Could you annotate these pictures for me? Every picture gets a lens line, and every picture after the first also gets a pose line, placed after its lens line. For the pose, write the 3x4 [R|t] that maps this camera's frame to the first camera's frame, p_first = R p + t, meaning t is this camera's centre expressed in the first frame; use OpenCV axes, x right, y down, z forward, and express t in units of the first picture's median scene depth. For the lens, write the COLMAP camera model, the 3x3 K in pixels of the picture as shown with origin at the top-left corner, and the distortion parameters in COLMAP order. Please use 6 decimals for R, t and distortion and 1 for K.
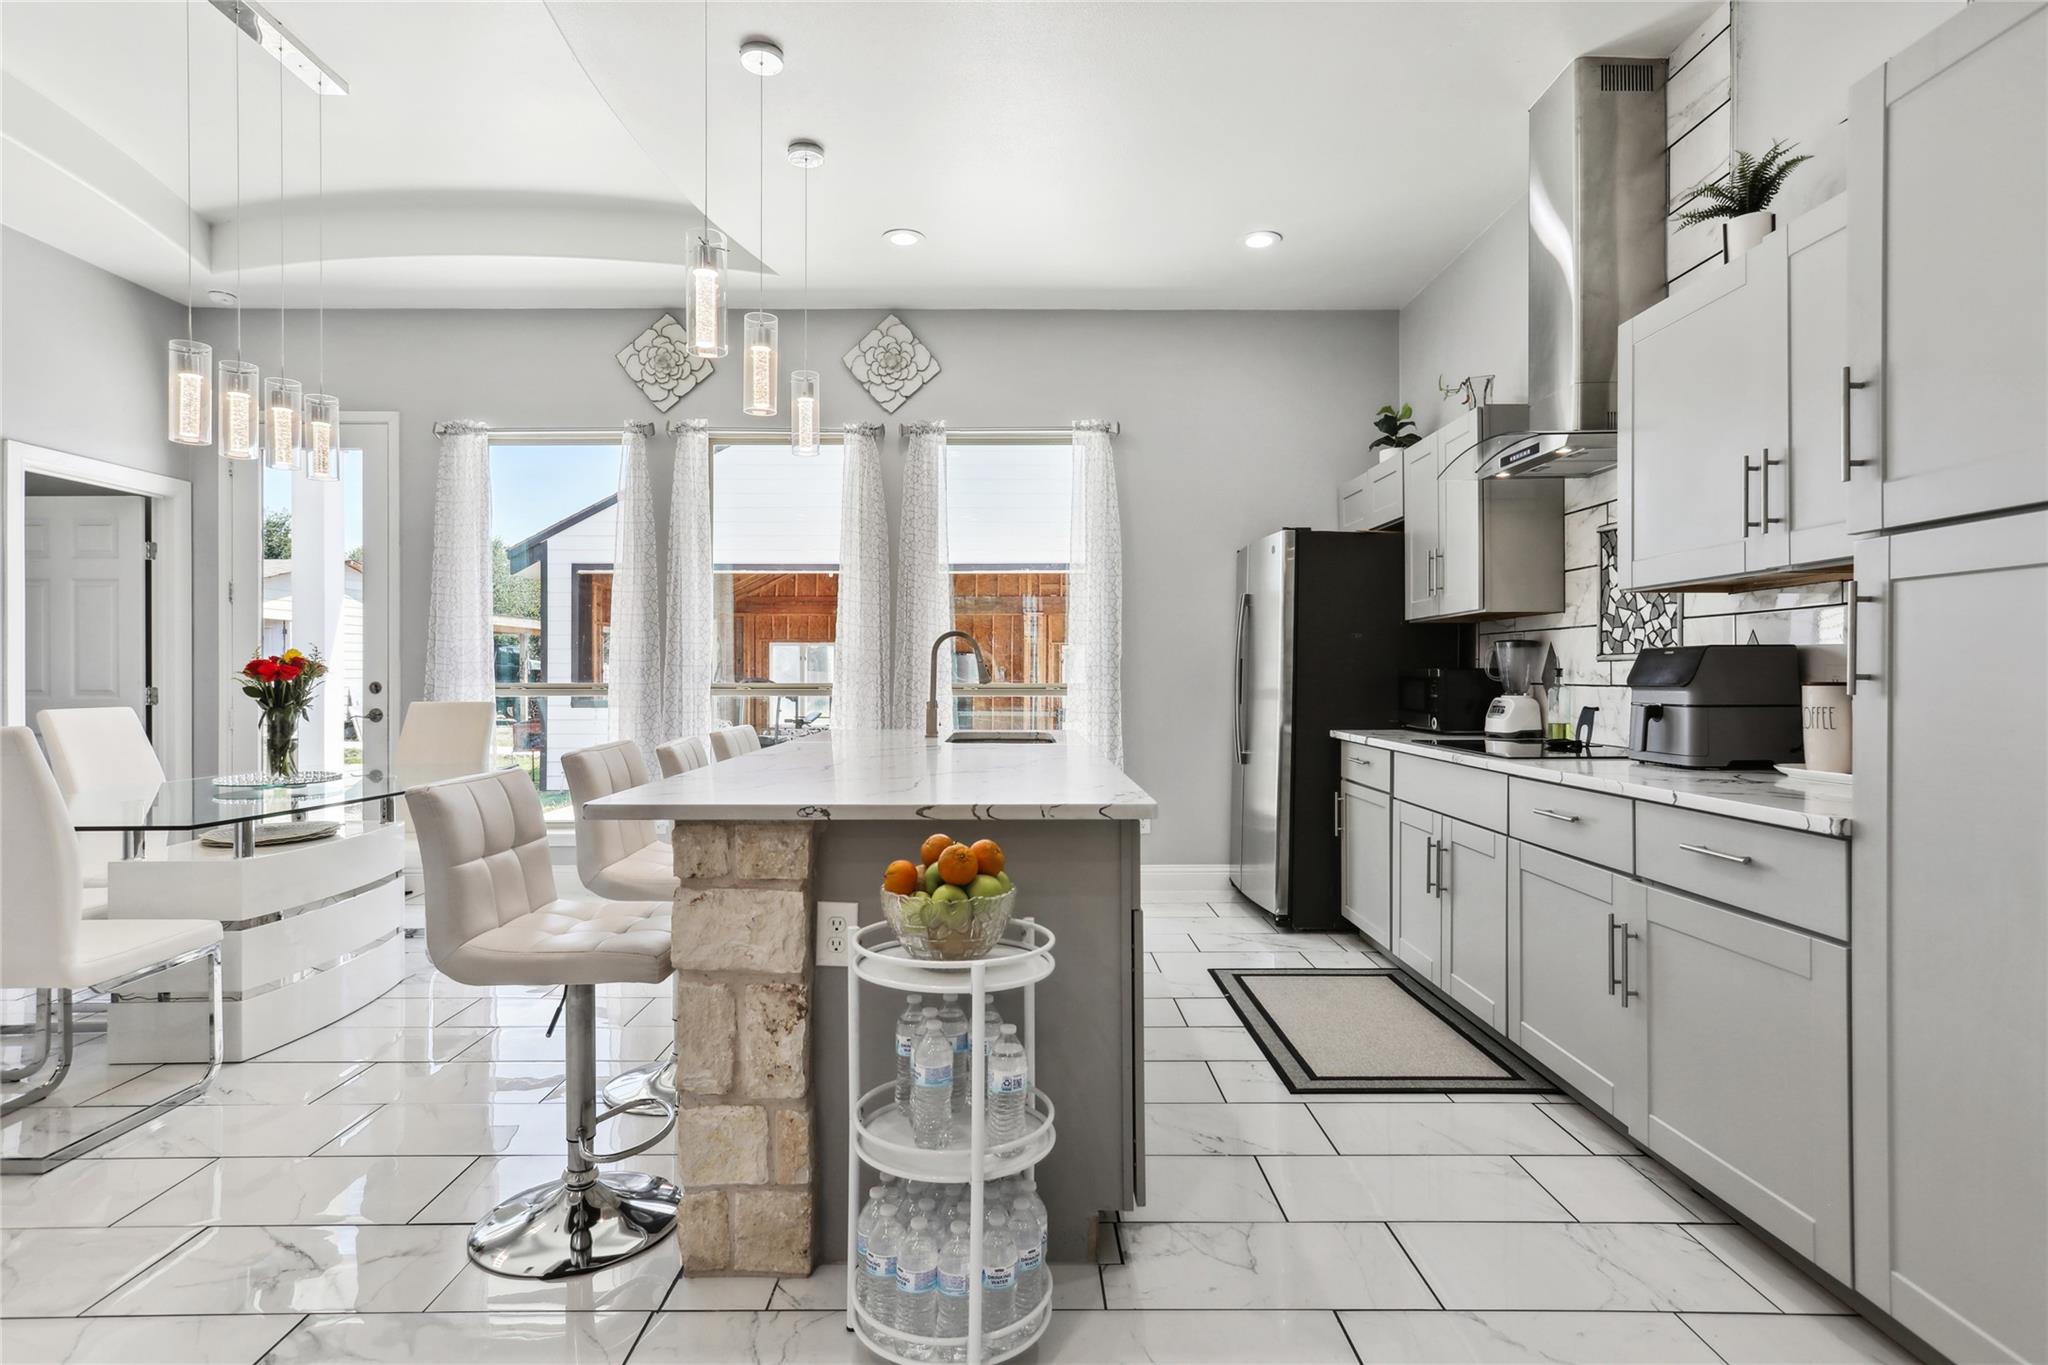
lens RADIAL K [[1053.9, 0, 1019.3], [0, 1053.9, 671.6], [0, 0, 1]] dist [-0.001276, 0.007928]
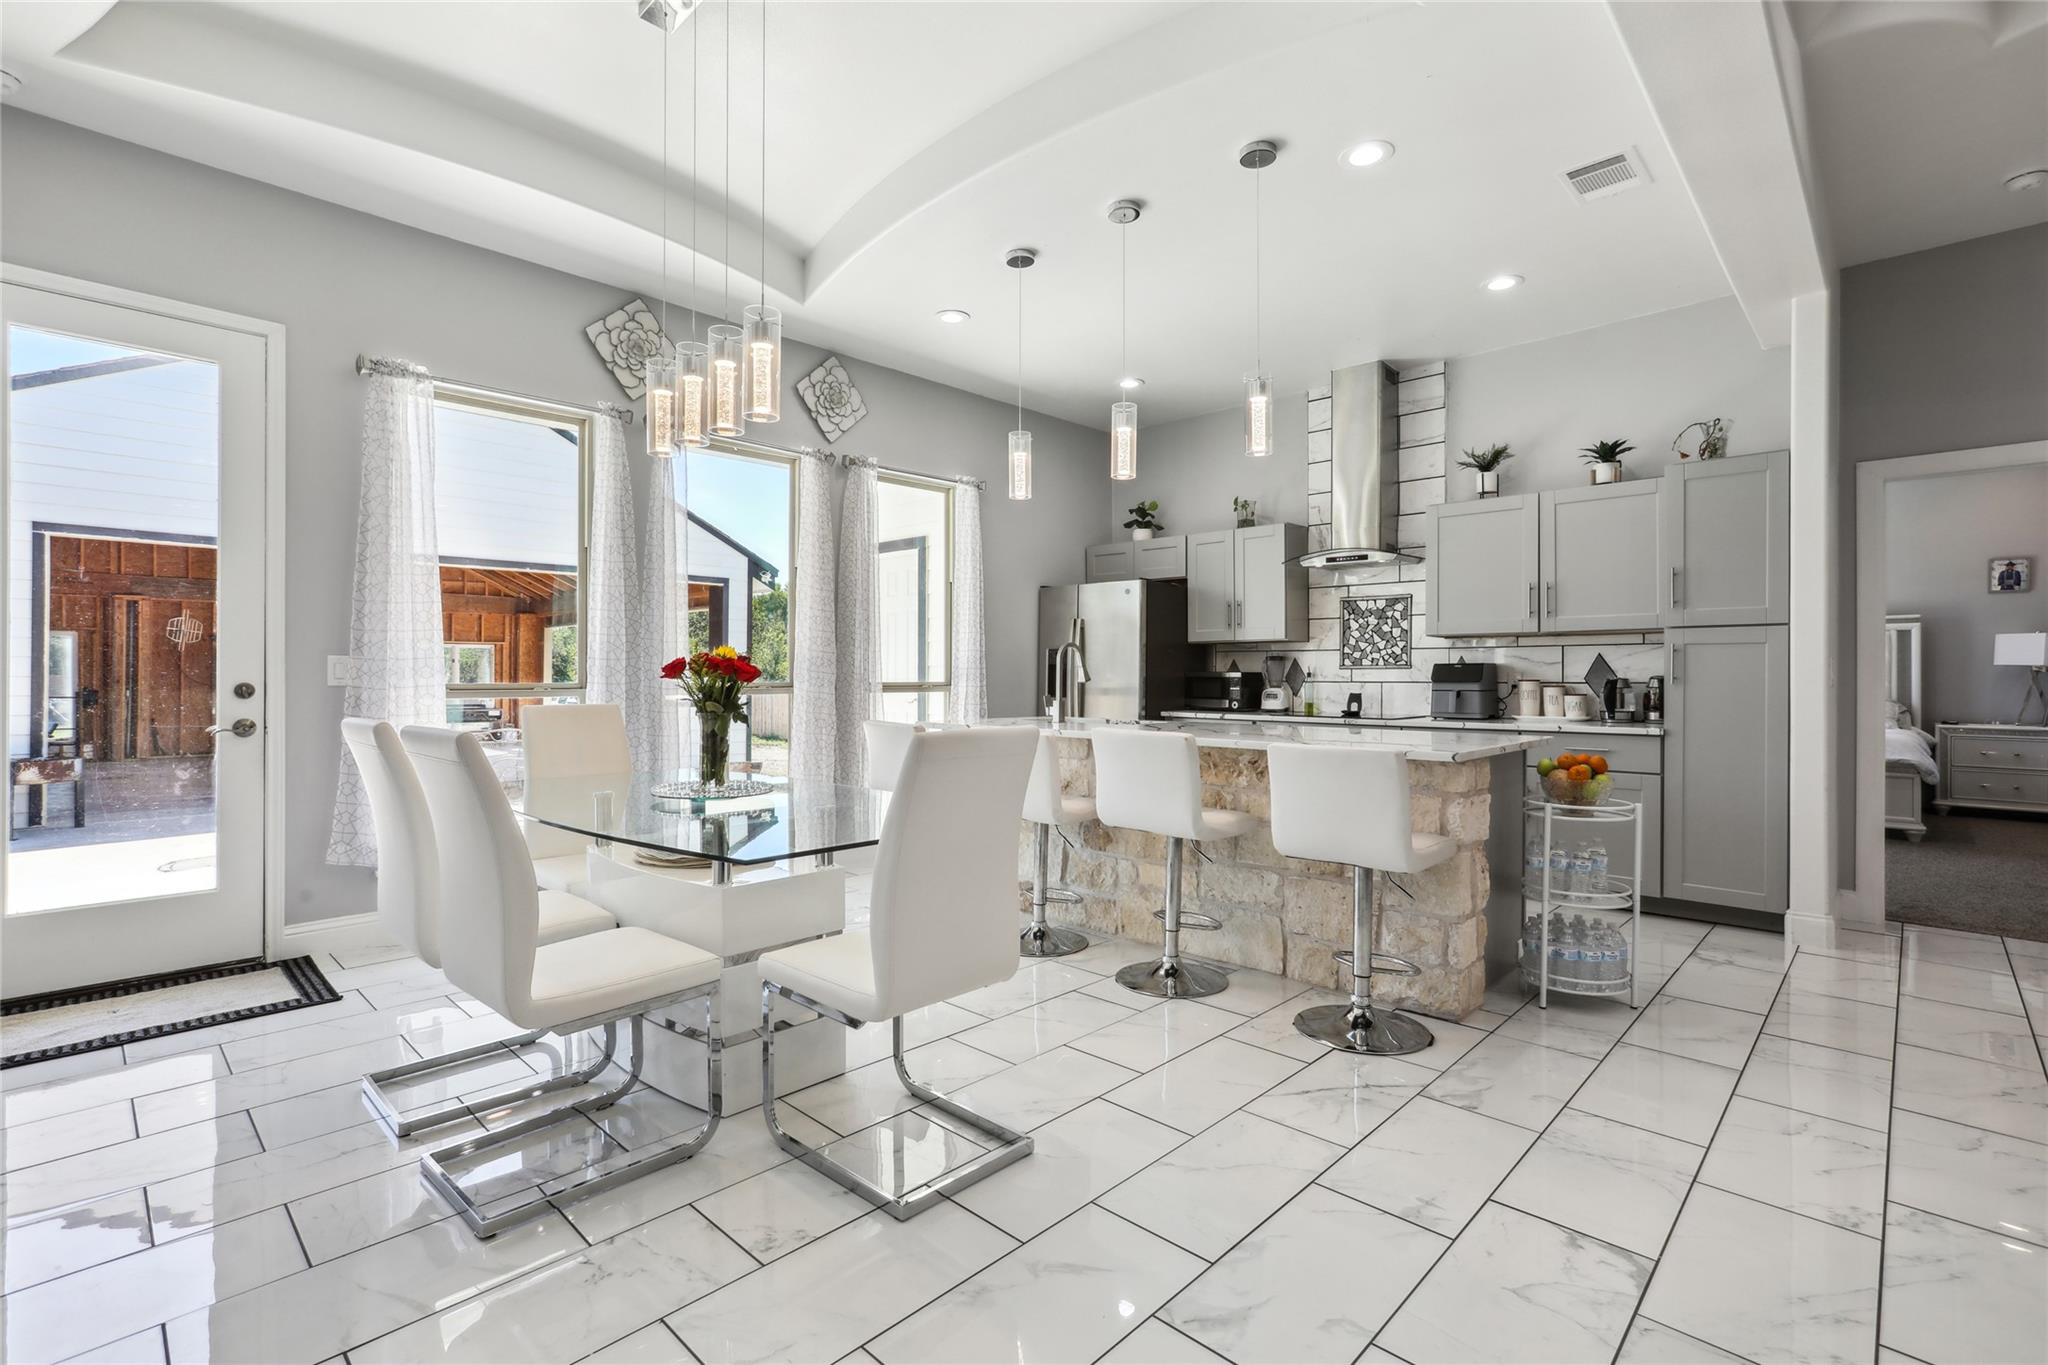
lens RADIAL K [[937.9, 0, 1011.6], [0, 937.9, 674.5], [0, 0, 1]] dist [-0.018922, 0.016342]
pose [[0.705431, 0.003326, 0.708771, -0.841972], [-0.004604, 0.999989, -0.000111, 0.002034], [-0.708764, -0.003184, 0.705438, 0.189021]]
